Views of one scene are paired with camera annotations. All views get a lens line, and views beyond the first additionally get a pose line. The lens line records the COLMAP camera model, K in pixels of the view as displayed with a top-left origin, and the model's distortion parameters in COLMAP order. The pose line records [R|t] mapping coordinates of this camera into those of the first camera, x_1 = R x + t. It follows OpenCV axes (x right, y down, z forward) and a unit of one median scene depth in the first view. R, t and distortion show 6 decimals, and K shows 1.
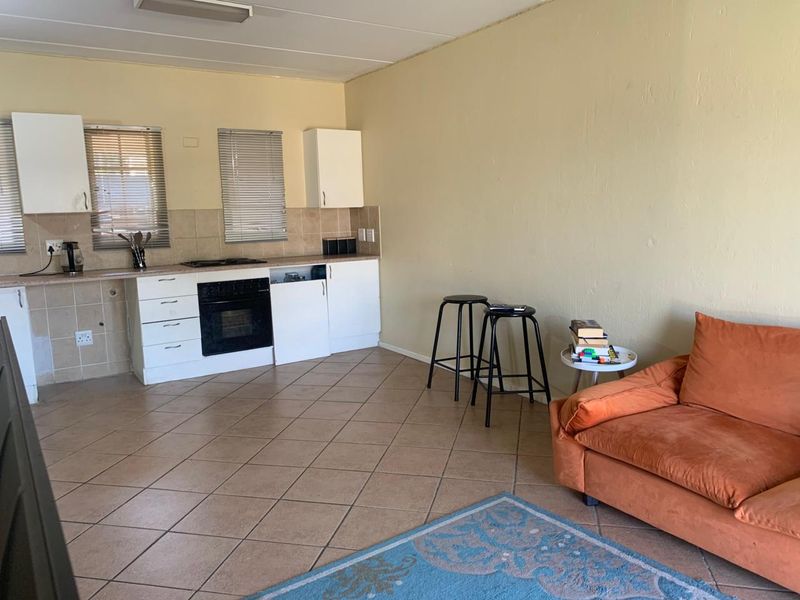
lens RADIAL K [[600.9, 0, 401.0], [0, 600.9, 297.1], [0, 0, 1]] dist [0.069487, -0.097173]
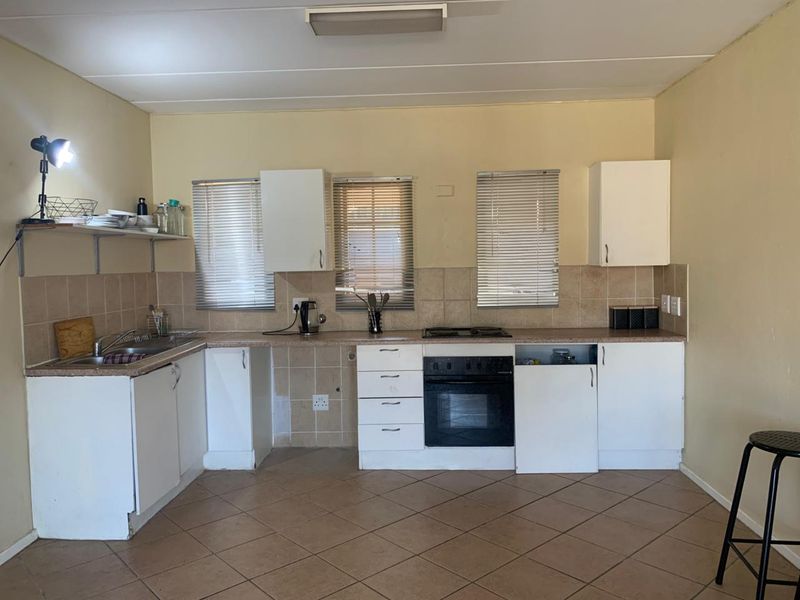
lens RADIAL K [[600.9, 0, 401.0], [0, 600.9, 297.1], [0, 0, 1]] dist [0.069487, -0.097173]
pose [[0.818052, 0.044844, -0.573393, 0.105721], [-0.087901, 0.994992, -0.047591, -0.060607], [0.568387, 0.089334, 0.817897, 0.289315]]
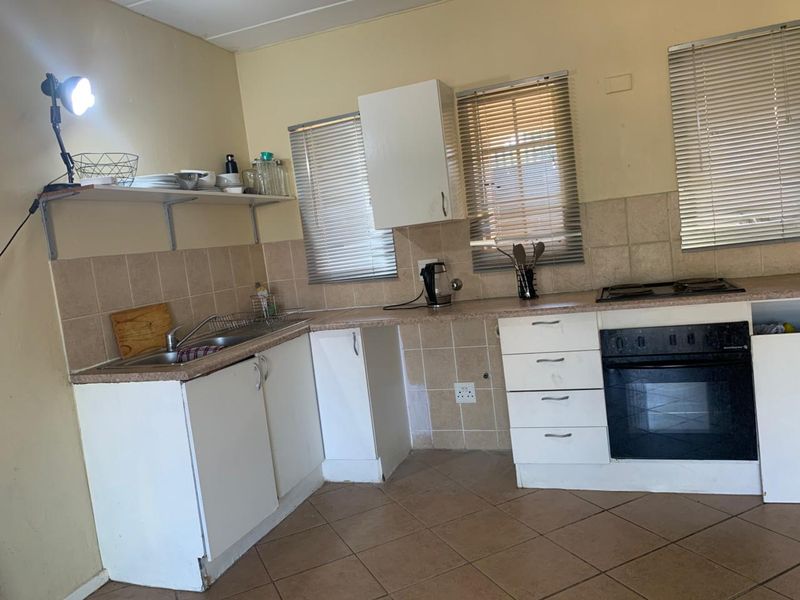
lens RADIAL K [[600.9, 0, 401.0], [0, 600.9, 297.1], [0, 0, 1]] dist [0.069487, -0.097173]
pose [[0.610805, 0.029560, -0.791229, -0.004034], [-0.013730, 0.999548, 0.026744, -0.063807], [0.791662, -0.005472, 0.610935, 0.494476]]
